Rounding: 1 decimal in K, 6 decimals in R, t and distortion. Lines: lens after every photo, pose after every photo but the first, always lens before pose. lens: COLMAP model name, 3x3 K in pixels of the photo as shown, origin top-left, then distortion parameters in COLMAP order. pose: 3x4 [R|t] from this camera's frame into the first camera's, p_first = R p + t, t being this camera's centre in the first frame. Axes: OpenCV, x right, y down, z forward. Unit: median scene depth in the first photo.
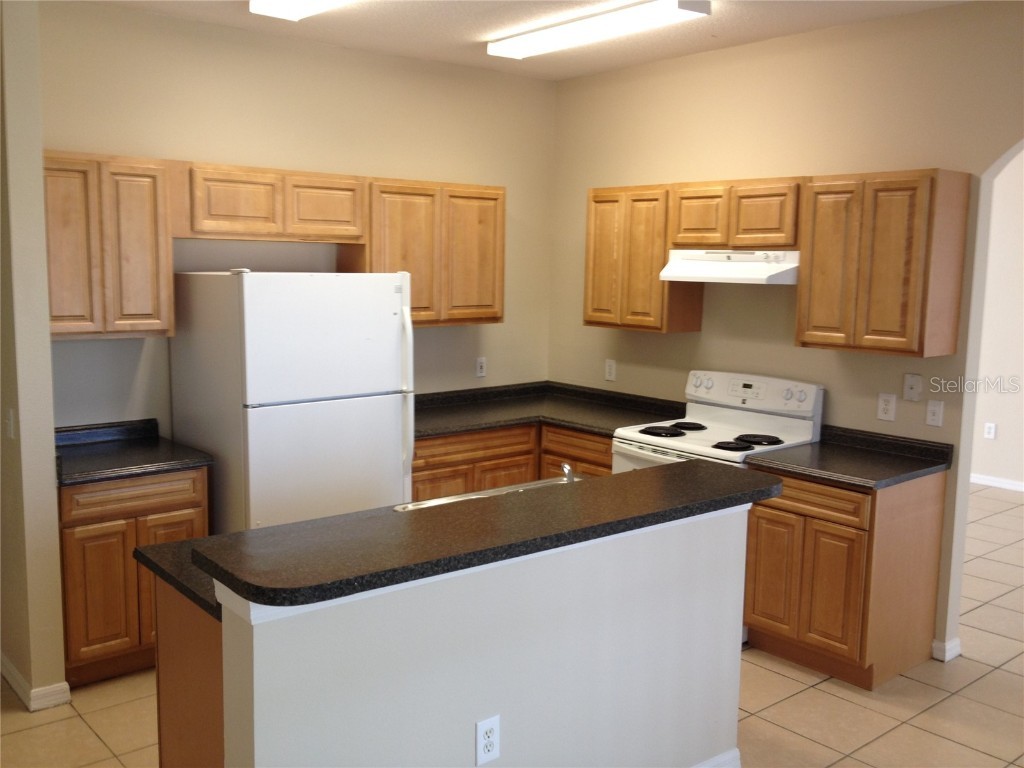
lens RADIAL K [[959.7, 0, 513.9], [0, 959.7, 390.6], [0, 0, 1]] dist [0.055616, -0.023945]
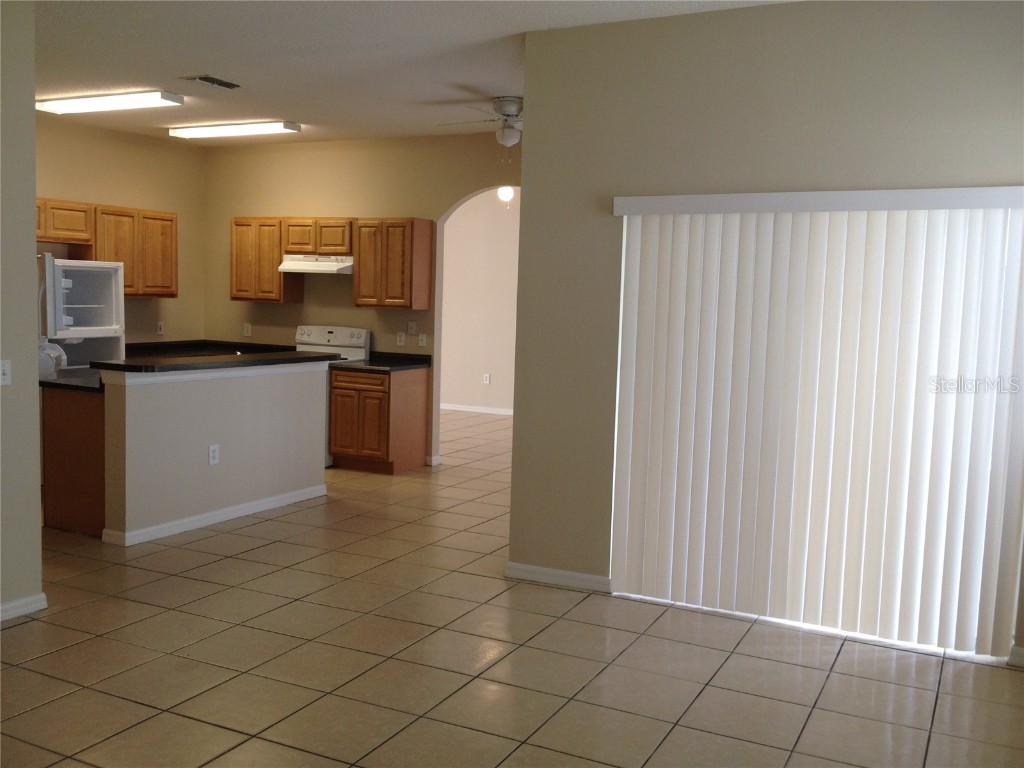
lens RADIAL K [[959.7, 0, 513.9], [0, 959.7, 390.6], [0, 0, 1]] dist [0.055616, -0.023945]
pose [[0.920663, -0.026760, 0.389440, -0.148924], [0.036691, 0.999163, -0.018082, 0.156227], [-0.388630, 0.030937, 0.920874, -0.812162]]
